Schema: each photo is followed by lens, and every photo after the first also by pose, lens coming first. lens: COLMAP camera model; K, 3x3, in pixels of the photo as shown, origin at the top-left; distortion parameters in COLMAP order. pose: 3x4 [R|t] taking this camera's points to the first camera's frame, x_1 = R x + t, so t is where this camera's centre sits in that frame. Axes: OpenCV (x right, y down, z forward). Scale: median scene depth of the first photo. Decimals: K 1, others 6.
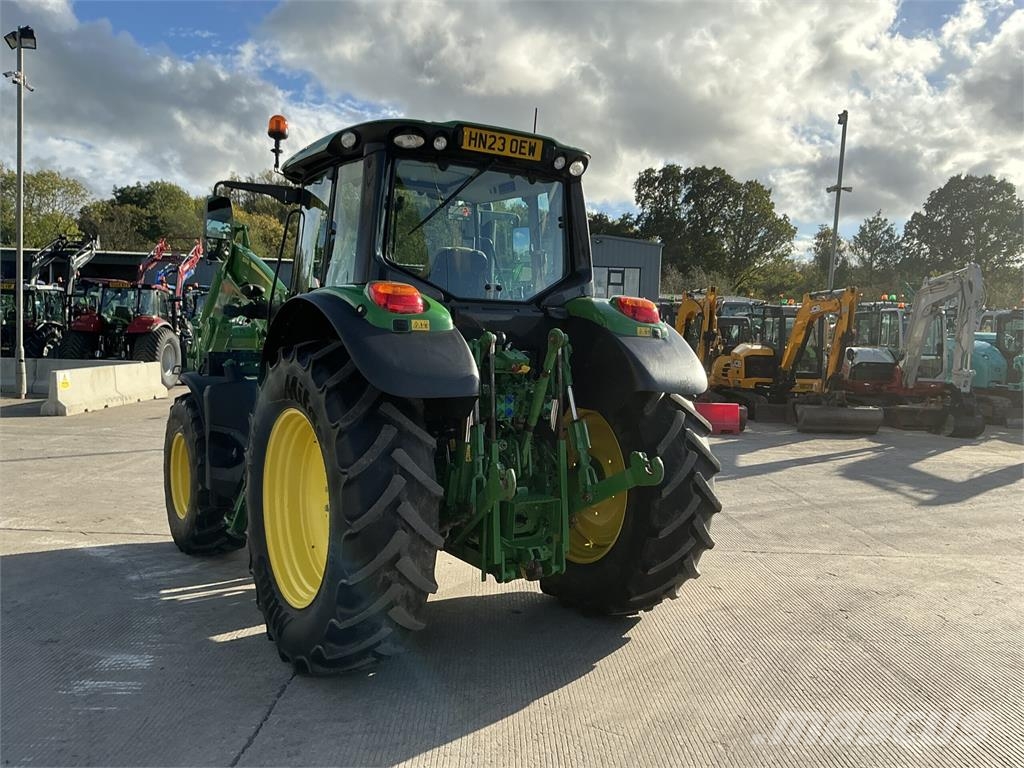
lens RADIAL K [[853.6, 0, 509.9], [0, 853.6, 376.0], [0, 0, 1]] dist [0.086370, -0.169147]
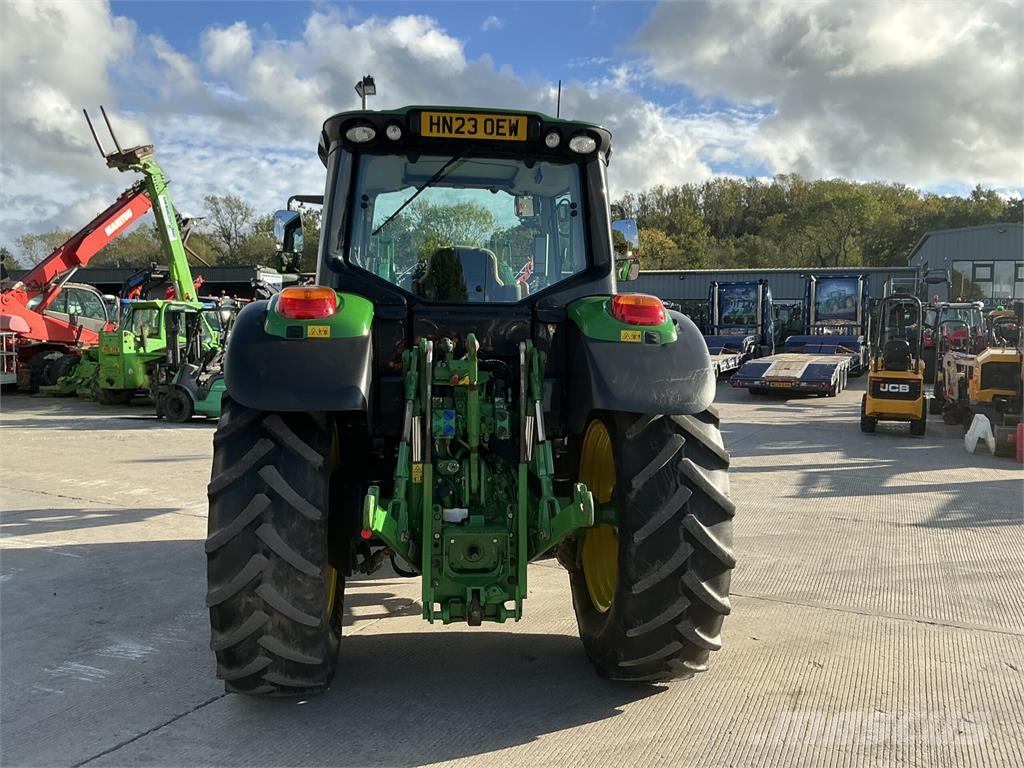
lens RADIAL K [[853.6, 0, 516.1], [0, 853.6, 380.0], [0, 0, 1]] dist [0.086370, -0.169147]
pose [[0.899974, 0.009325, -0.435843, 0.413799], [-0.012222, 0.999918, -0.003843, -0.005654], [0.435771, 0.008785, 0.900015, 0.222543]]
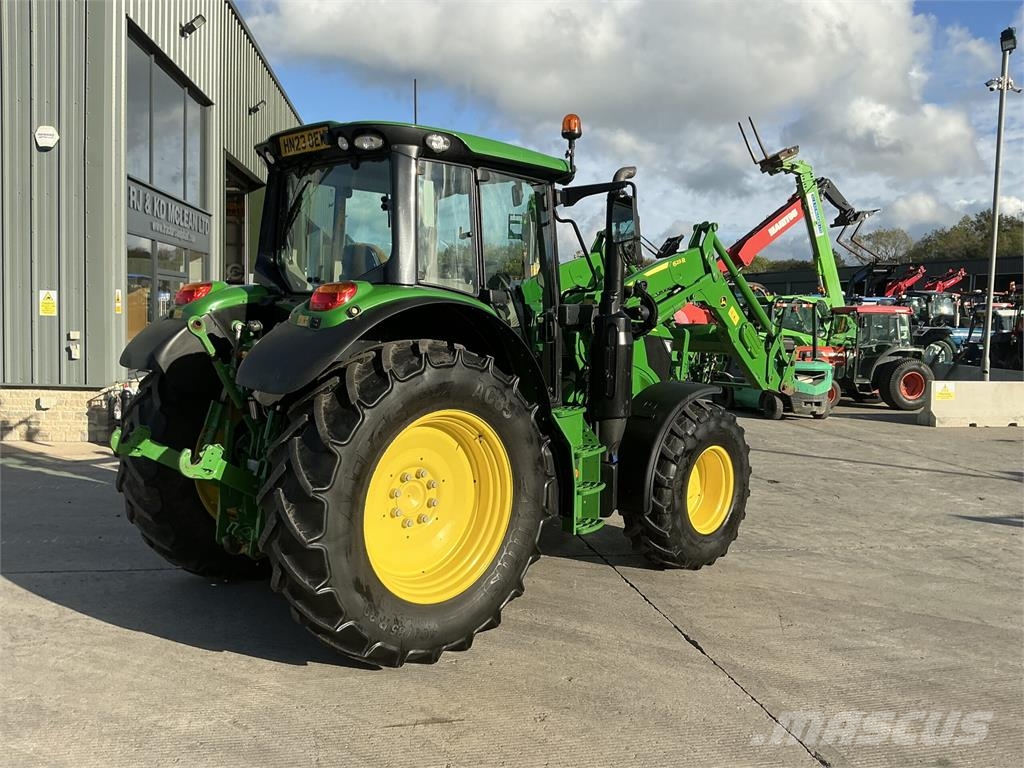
lens RADIAL K [[853.6, 0, 517.7], [0, 853.6, 379.6], [0, 0, 1]] dist [0.086370, -0.169147]
pose [[0.214049, 0.056054, -0.975213, 1.070327], [-0.072069, 0.996538, 0.041461, -0.043972], [0.974161, 0.061408, 0.217348, 1.030804]]
